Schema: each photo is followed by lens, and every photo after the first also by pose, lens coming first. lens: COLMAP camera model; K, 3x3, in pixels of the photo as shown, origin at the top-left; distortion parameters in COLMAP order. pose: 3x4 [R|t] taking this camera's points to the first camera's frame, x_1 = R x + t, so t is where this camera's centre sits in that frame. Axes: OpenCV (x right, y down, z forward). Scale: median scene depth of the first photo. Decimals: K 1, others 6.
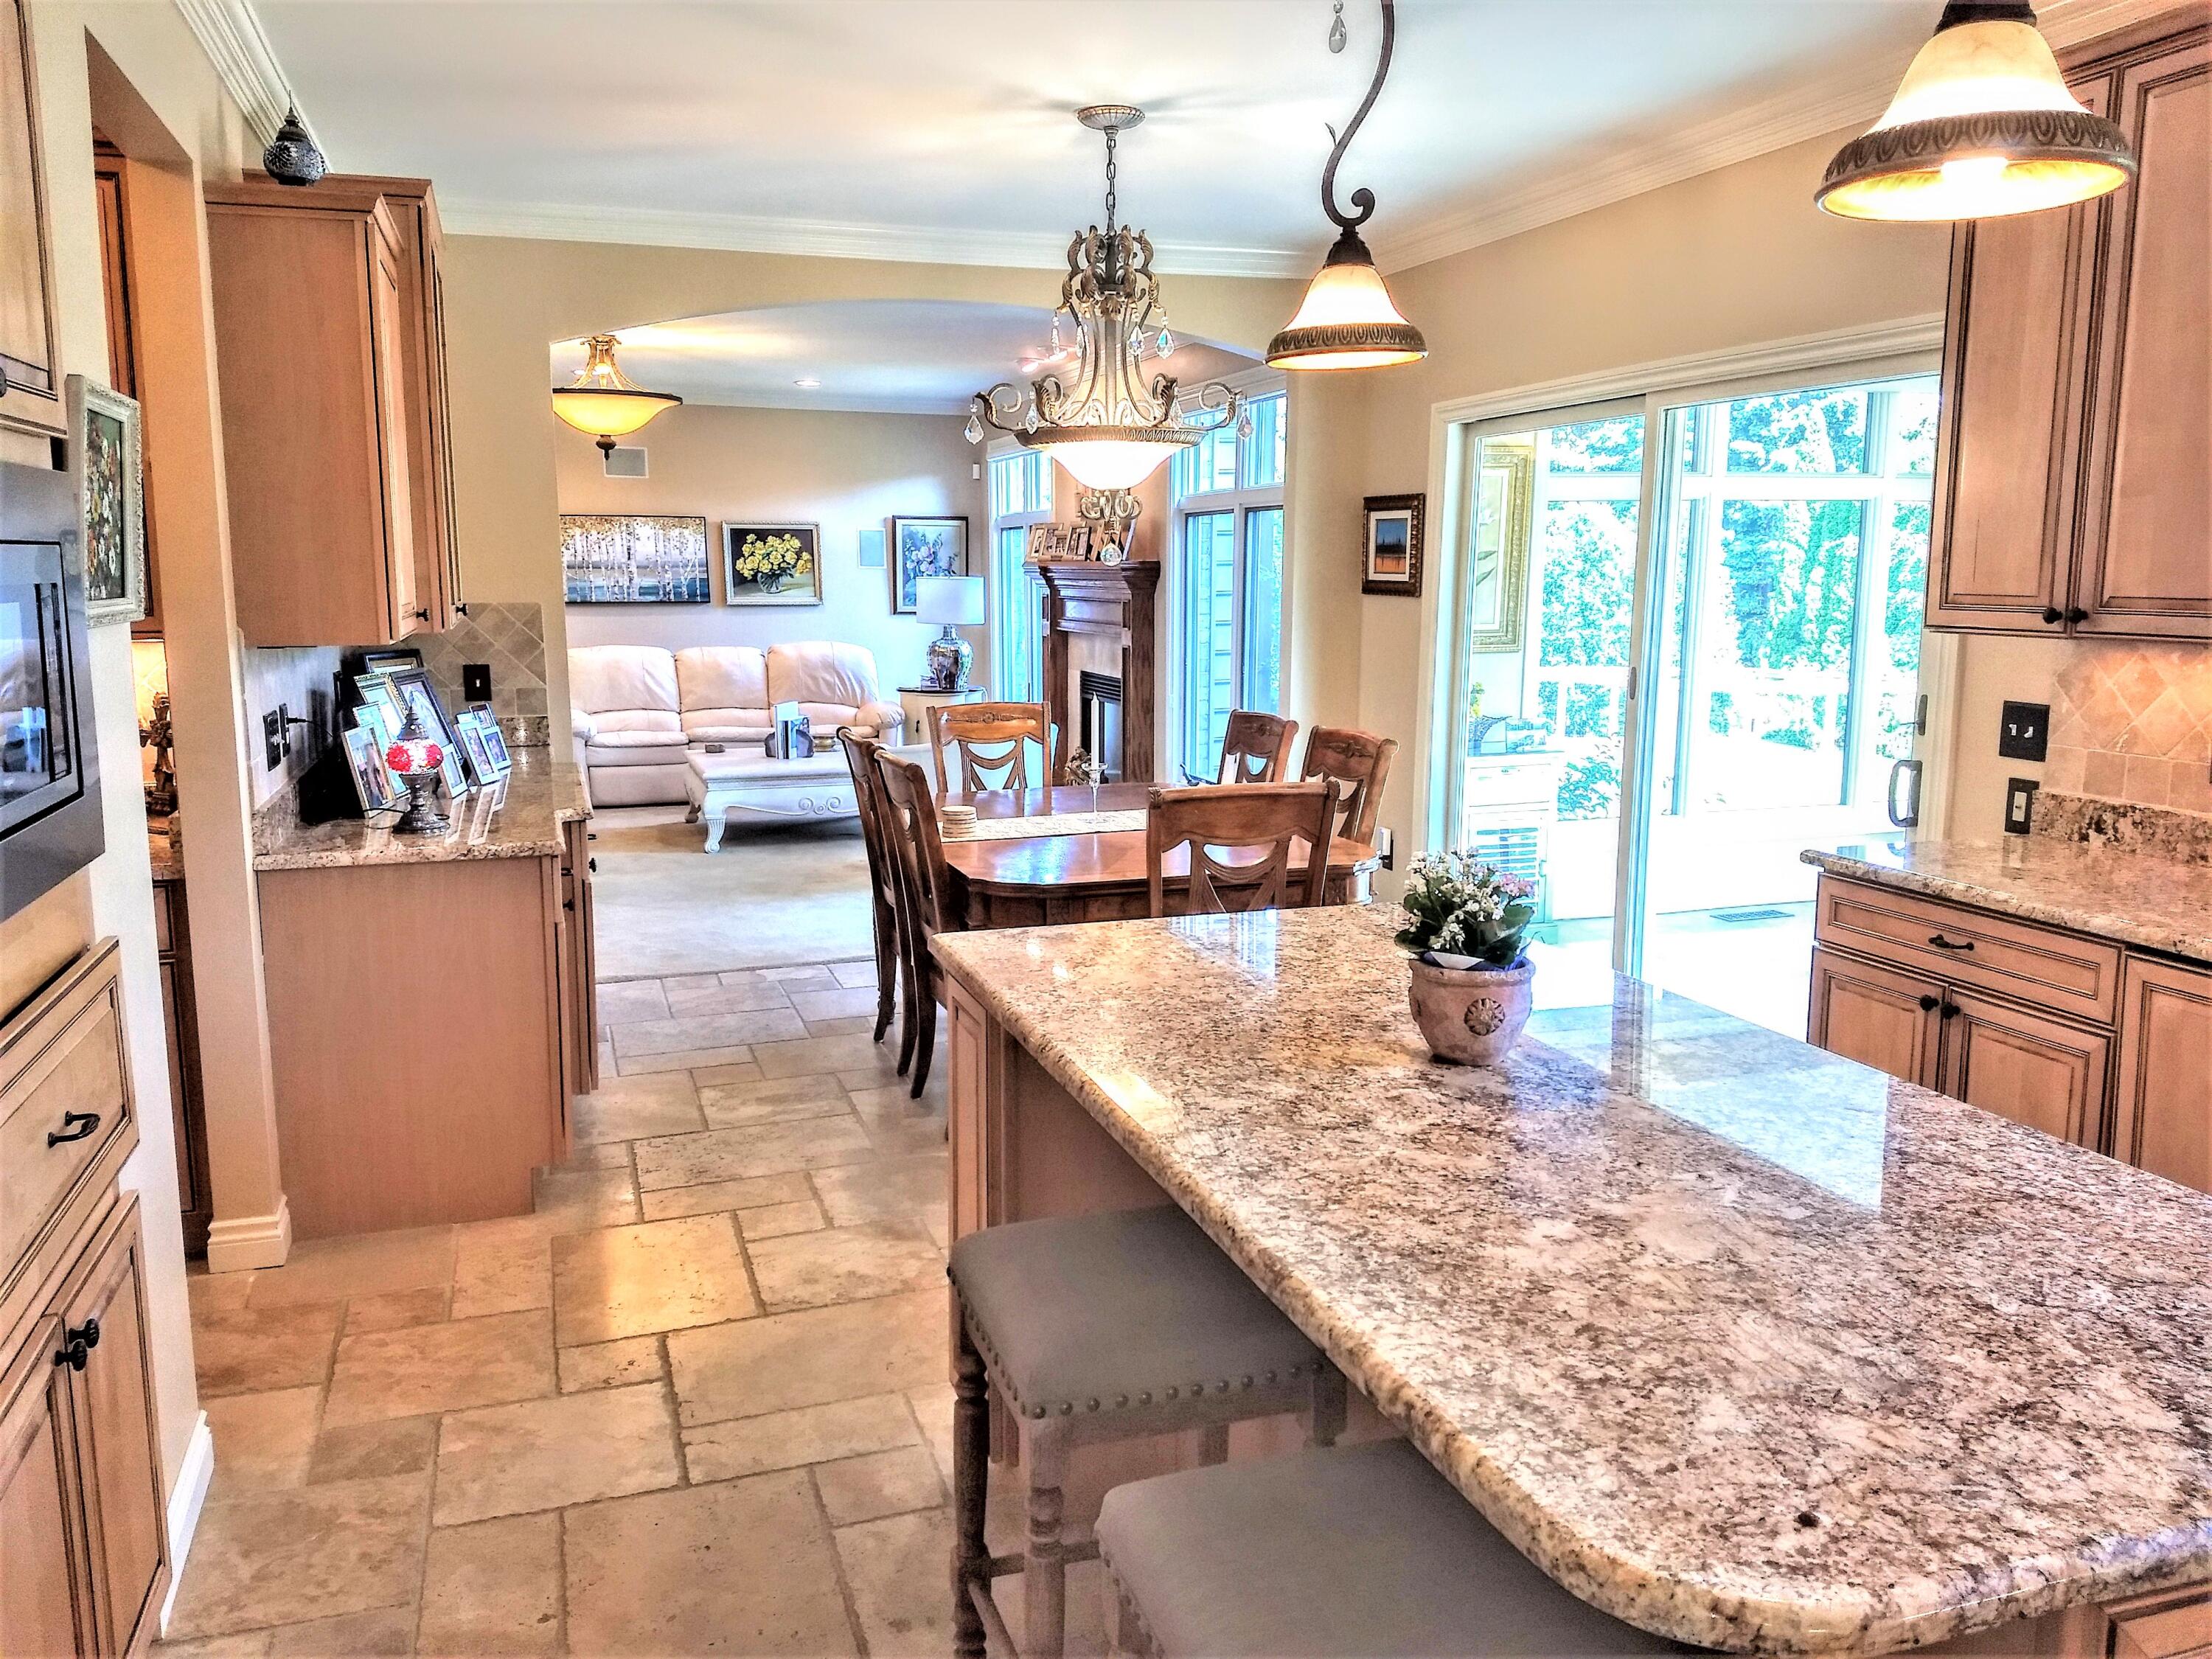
lens RADIAL K [[1727.8, 0, 1102.0], [0, 1727.8, 818.8], [0, 0, 1]] dist [0.082984, 0.000459]
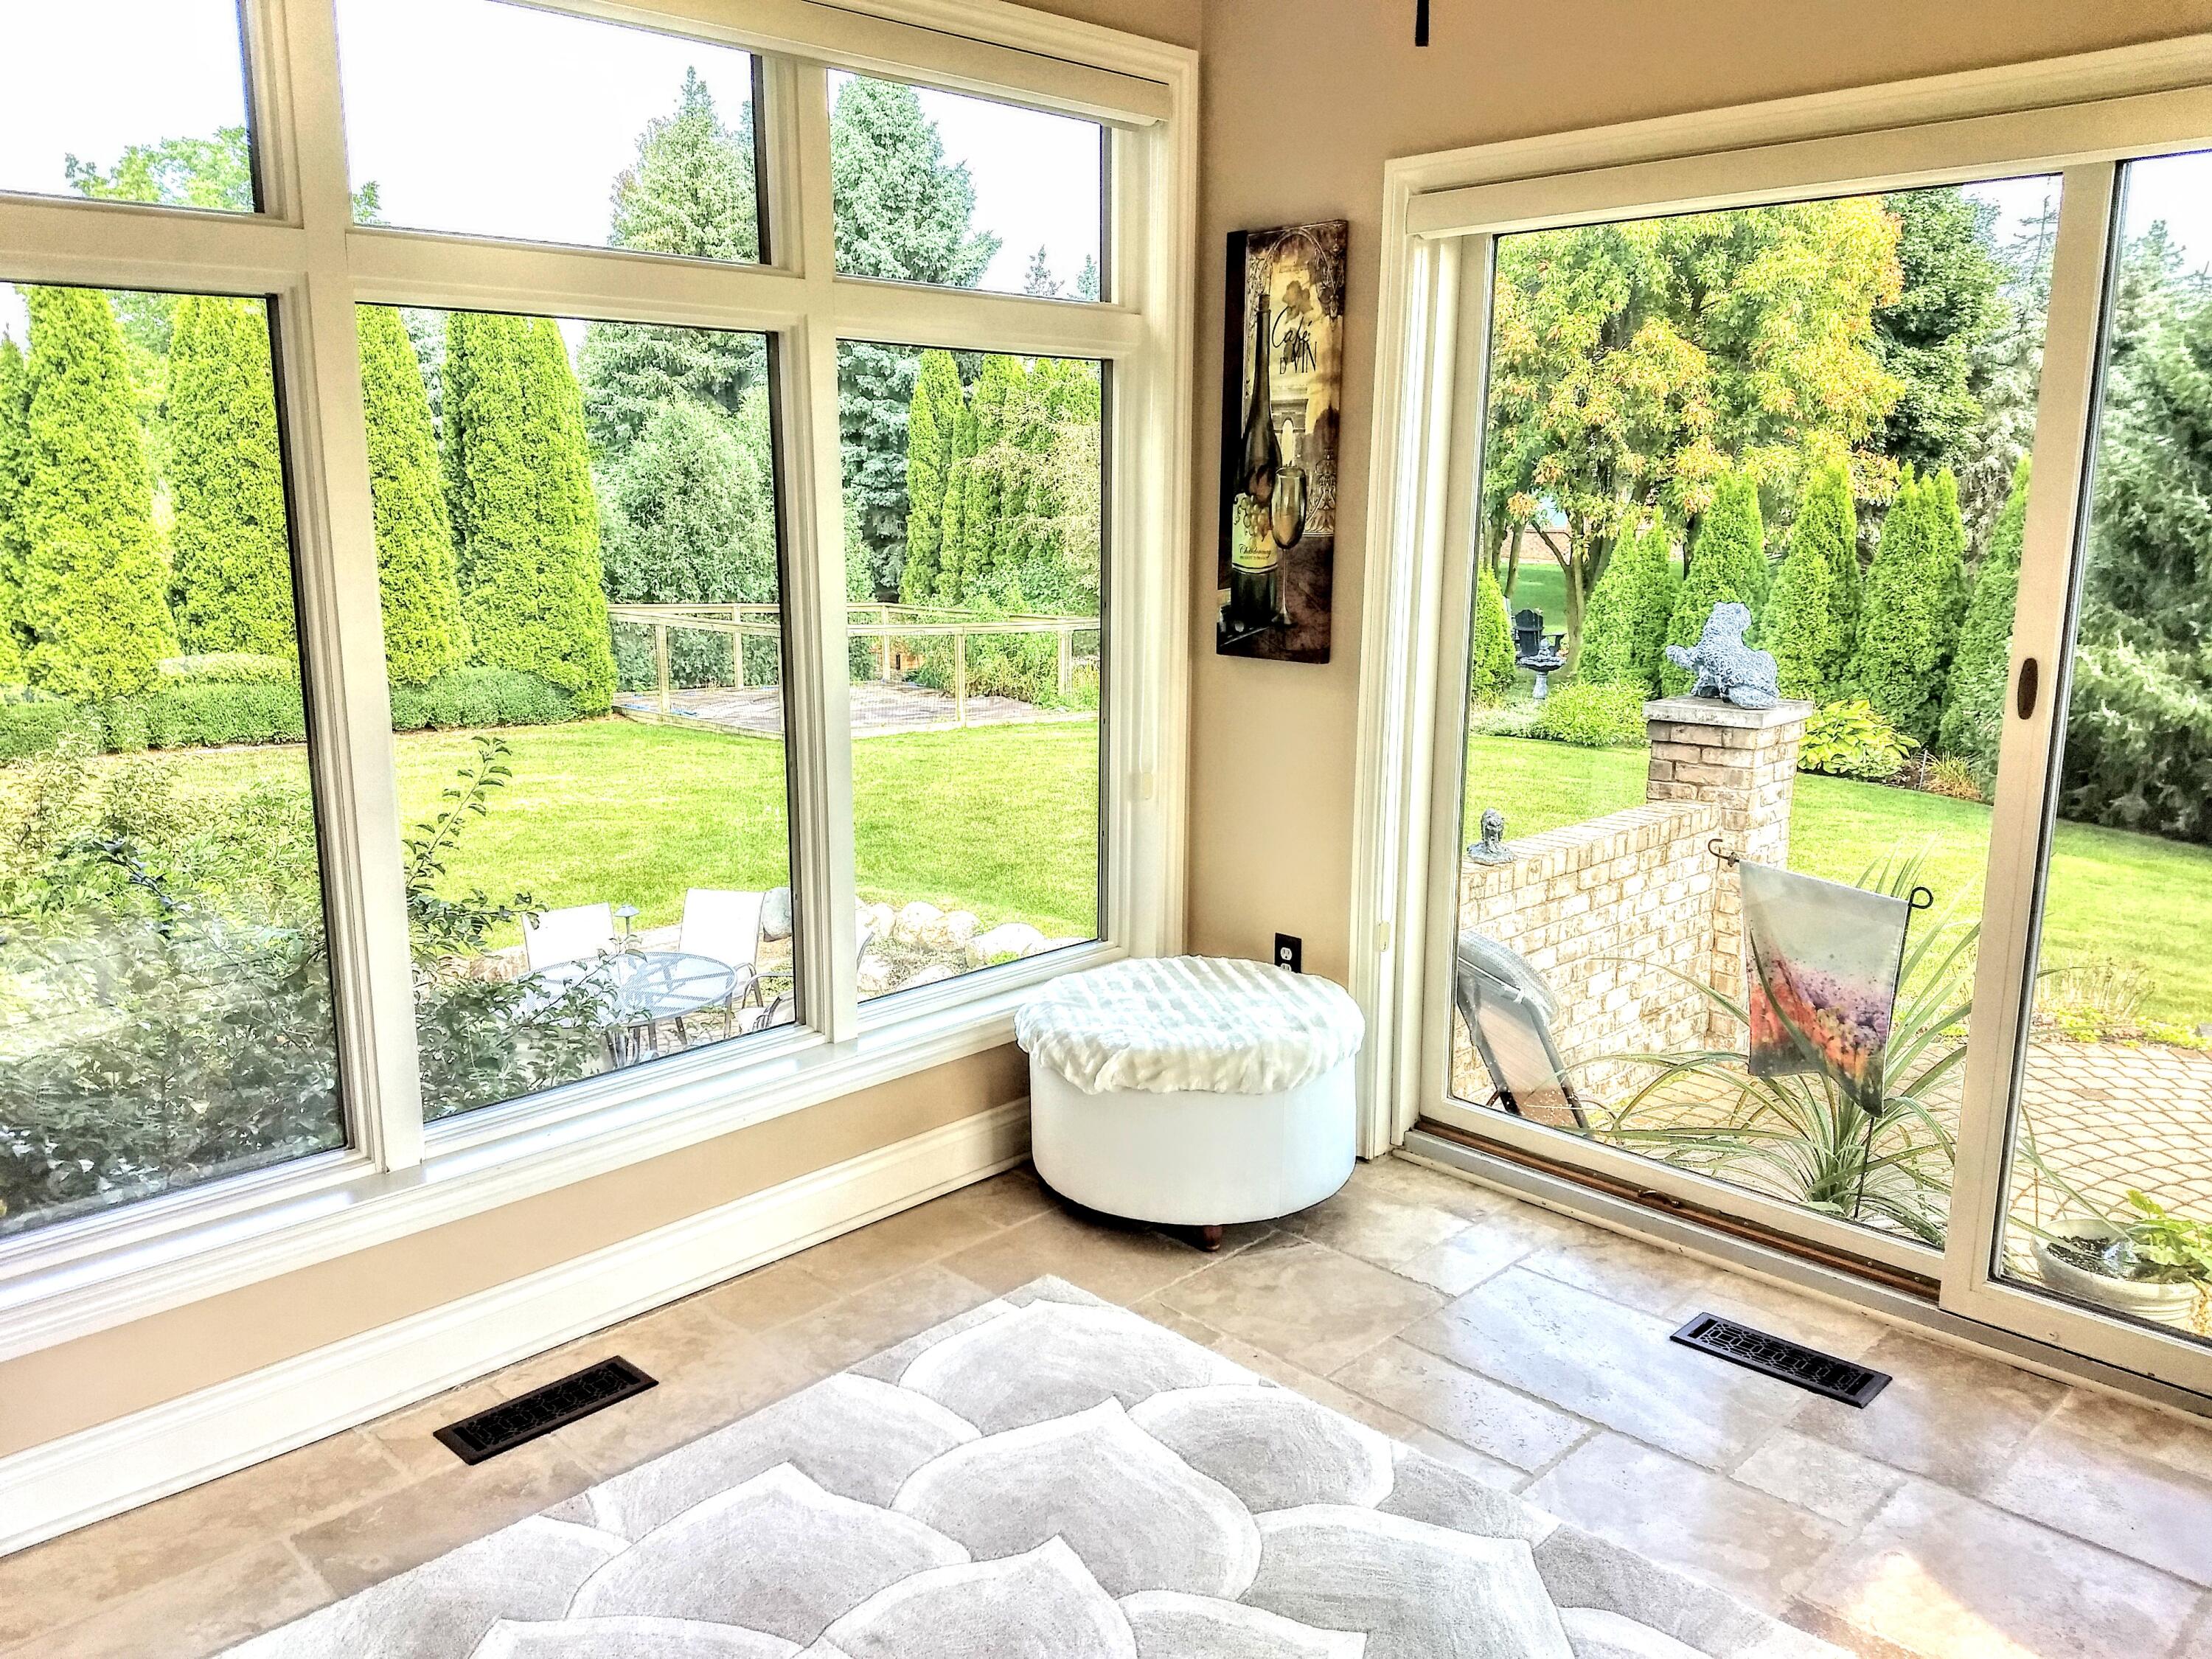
lens RADIAL K [[1727.8, 0, 1104.9], [0, 1727.8, 833.0], [0, 0, 1]] dist [0.082984, 0.000459]
pose [[0.898022, -0.080192, 0.432579, 0.069978], [0.057462, 0.996204, 0.065388, -0.017248], [-0.436181, -0.033863, 0.899222, 0.133693]]
